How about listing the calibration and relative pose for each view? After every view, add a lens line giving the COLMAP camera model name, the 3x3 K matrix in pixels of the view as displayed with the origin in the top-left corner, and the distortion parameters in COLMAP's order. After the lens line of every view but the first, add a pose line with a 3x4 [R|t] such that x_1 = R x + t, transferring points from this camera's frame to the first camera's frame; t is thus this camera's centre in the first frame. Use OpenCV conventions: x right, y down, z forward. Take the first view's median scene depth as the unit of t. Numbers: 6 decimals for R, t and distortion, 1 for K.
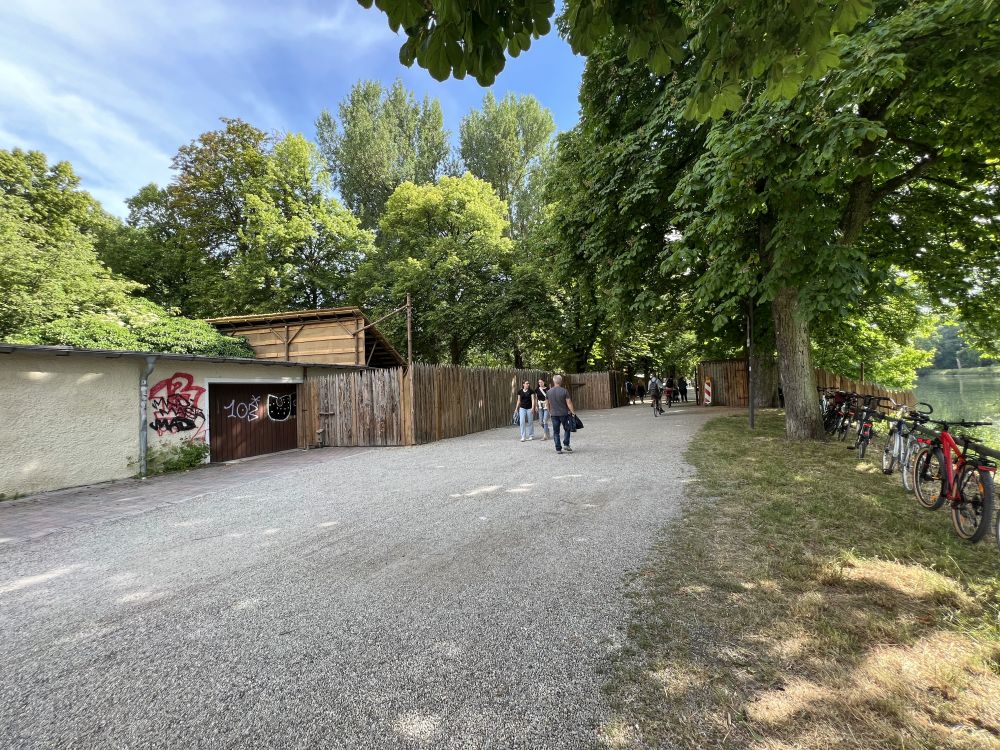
lens RADIAL K [[402.3, 0, 496.5], [0, 402.3, 374.8], [0, 0, 1]] dist [-0.012895, 0.000213]
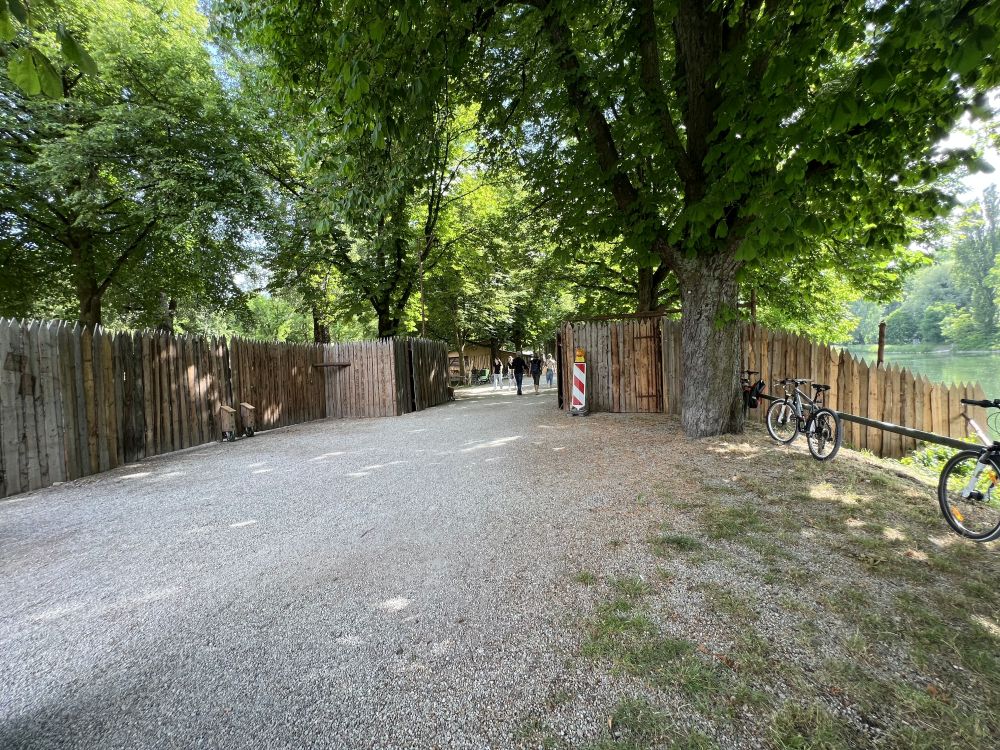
lens RADIAL K [[402.3, 0, 496.8], [0, 402.3, 376.5], [0, 0, 1]] dist [-0.012895, 0.000213]
pose [[0.965761, -0.008672, 0.259289, 0.315750], [-0.008305, 0.997896, 0.064306, 0.005720], [-0.259301, -0.064258, 0.963657, 0.577579]]
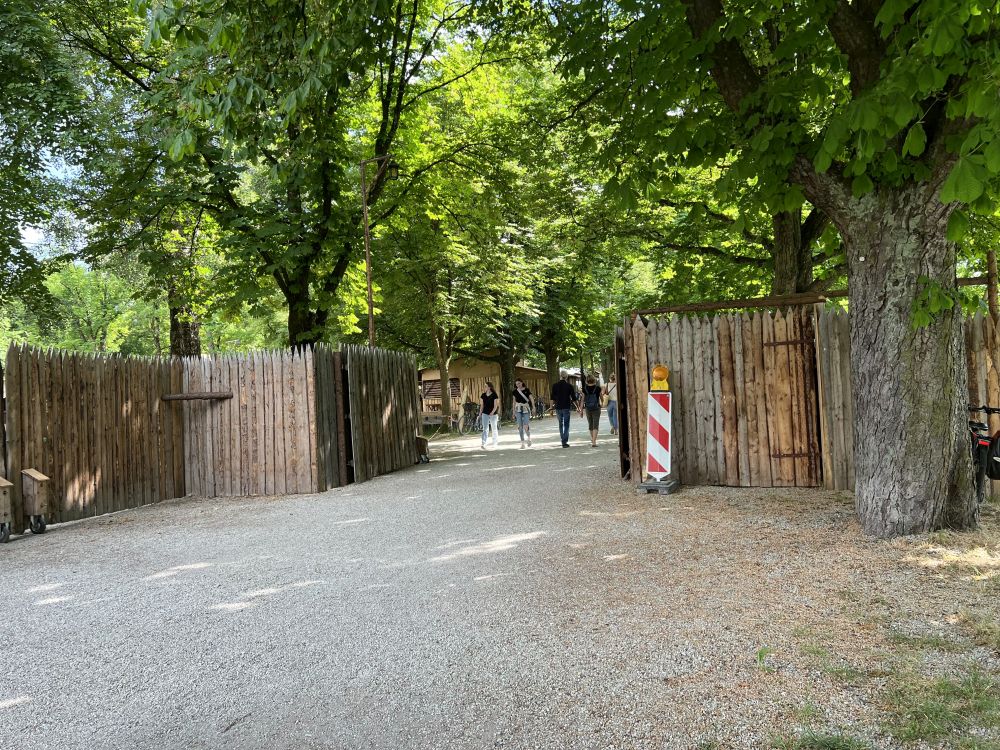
lens RADIAL K [[754.7, 0, 497.5], [0, 754.7, 373.7], [0, 0, 1]] dist [0.038027, -0.046575]
pose [[0.971656, 0.001780, 0.236392, 0.322590], [-0.004048, 0.999950, 0.009109, 0.004064], [-0.236364, -0.009808, 0.971615, 0.574780]]
